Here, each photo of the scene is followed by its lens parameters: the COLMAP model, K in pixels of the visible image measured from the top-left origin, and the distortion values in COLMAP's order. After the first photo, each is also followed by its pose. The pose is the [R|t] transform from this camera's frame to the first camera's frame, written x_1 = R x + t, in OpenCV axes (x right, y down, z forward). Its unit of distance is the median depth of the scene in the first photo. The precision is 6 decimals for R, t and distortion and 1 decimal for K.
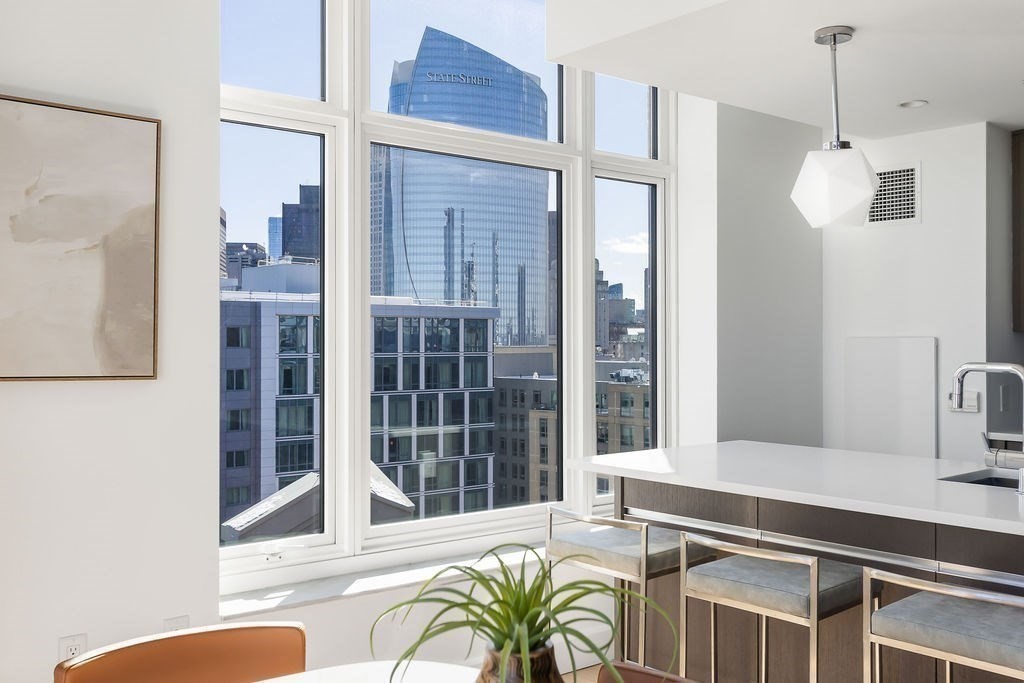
lens RADIAL K [[998.7, 0, 513.2], [0, 998.7, 332.9], [0, 0, 1]] dist [0.020210, 0.001094]
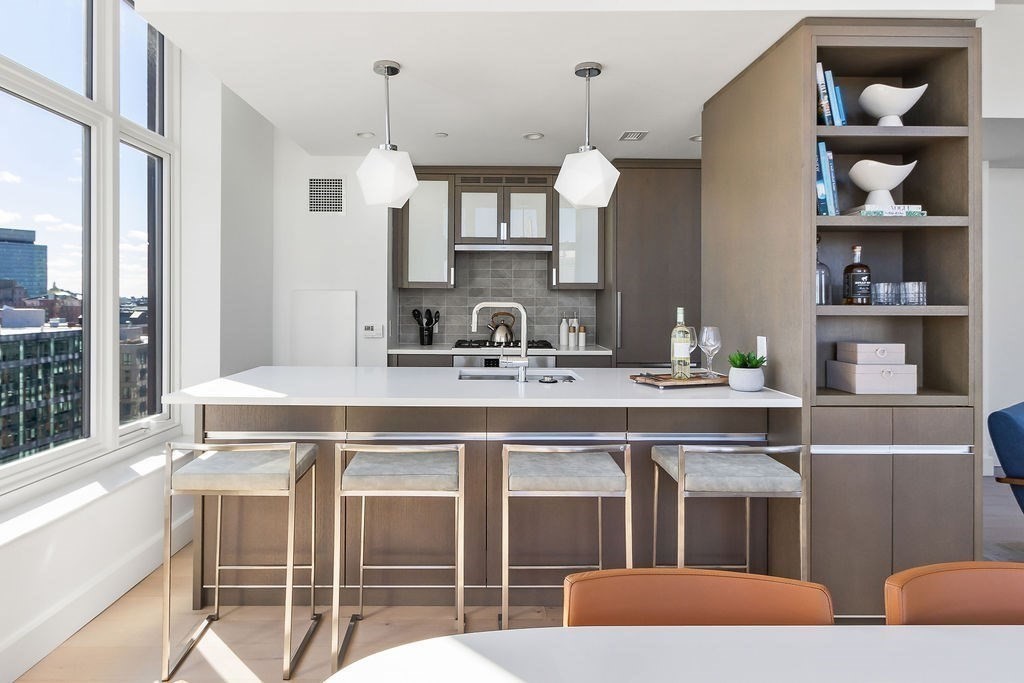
lens RADIAL K [[600.4, 0, 504.4], [0, 600.4, 299.4], [0, 0, 1]] dist [-0.000851, 0.000553]
pose [[0.635266, 0.005481, 0.772274, -0.155430], [-0.010900, 0.999939, 0.001869, 0.014848], [-0.772217, -0.009605, 0.635286, 0.240007]]
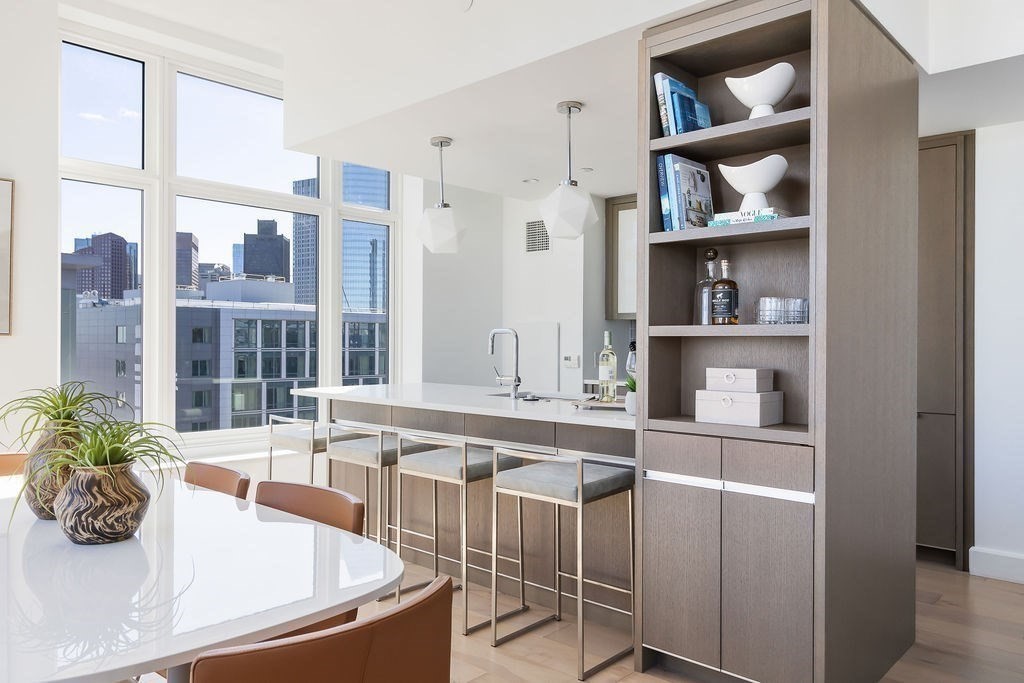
lens RADIAL K [[739.8, 0, 512.0], [0, 739.8, 341.5], [0, 0, 1]] dist [0.002536, 0.005872]
pose [[0.992167, 0.004637, 0.124831, 0.200169], [-0.005866, 0.999938, 0.009477, 0.025287], [-0.124780, -0.010135, 0.992133, -0.208209]]
